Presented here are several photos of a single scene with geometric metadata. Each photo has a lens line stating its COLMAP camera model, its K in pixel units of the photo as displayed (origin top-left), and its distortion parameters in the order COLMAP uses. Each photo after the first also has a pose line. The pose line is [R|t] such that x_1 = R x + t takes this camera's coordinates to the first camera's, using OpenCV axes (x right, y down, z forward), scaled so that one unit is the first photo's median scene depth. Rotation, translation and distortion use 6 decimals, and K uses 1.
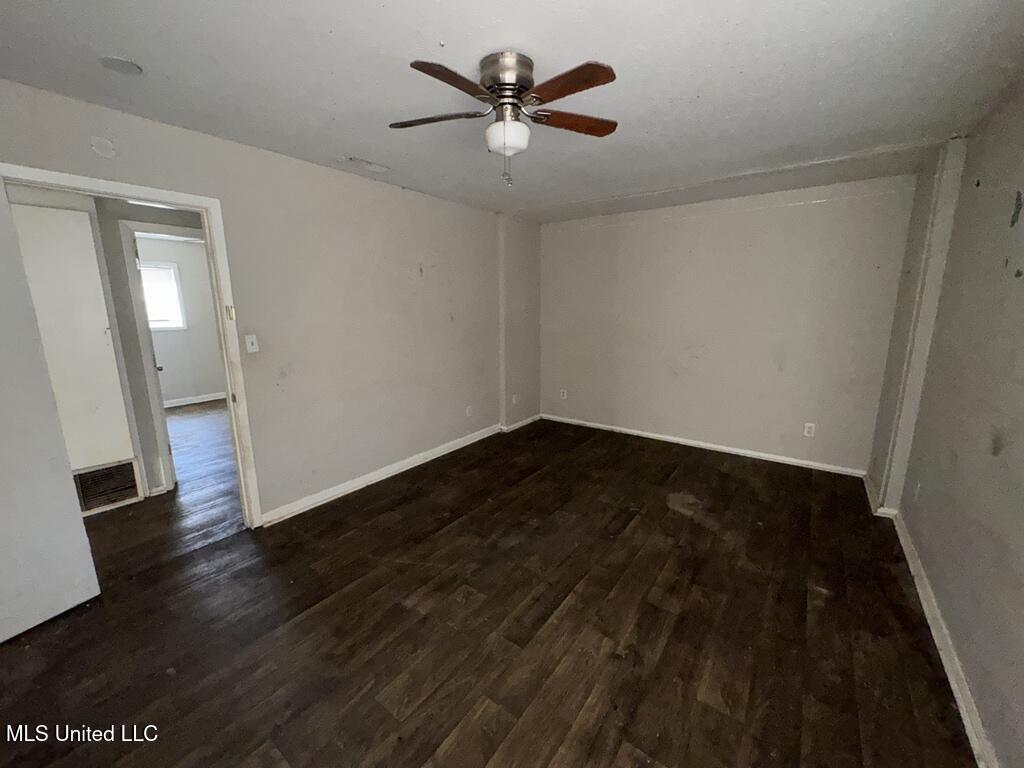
lens RADIAL K [[424.2, 0, 511.6], [0, 424.2, 381.4], [0, 0, 1]] dist [-0.001051, -0.000110]
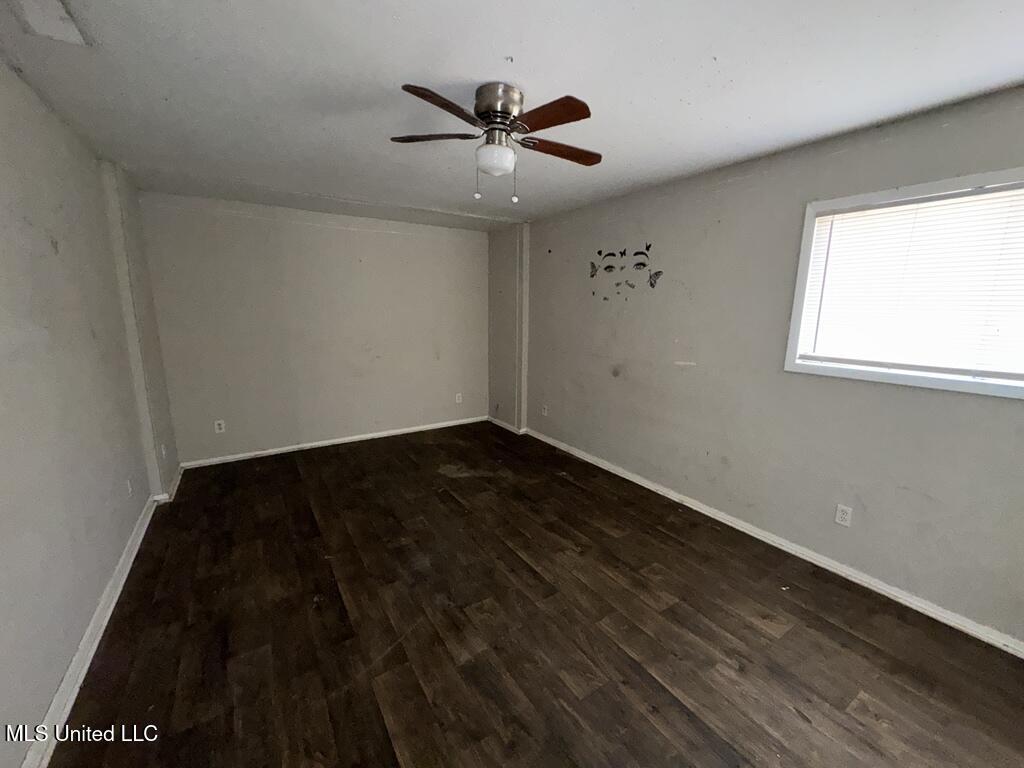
lens RADIAL K [[424.2, 0, 511.6], [0, 424.2, 381.4], [0, 0, 1]] dist [-0.001051, -0.000110]
pose [[0.325117, -0.153350, 0.933157, -0.812919], [0.160639, 0.981379, 0.105307, -0.090323], [-0.931930, 0.115664, 0.343697, 0.484236]]
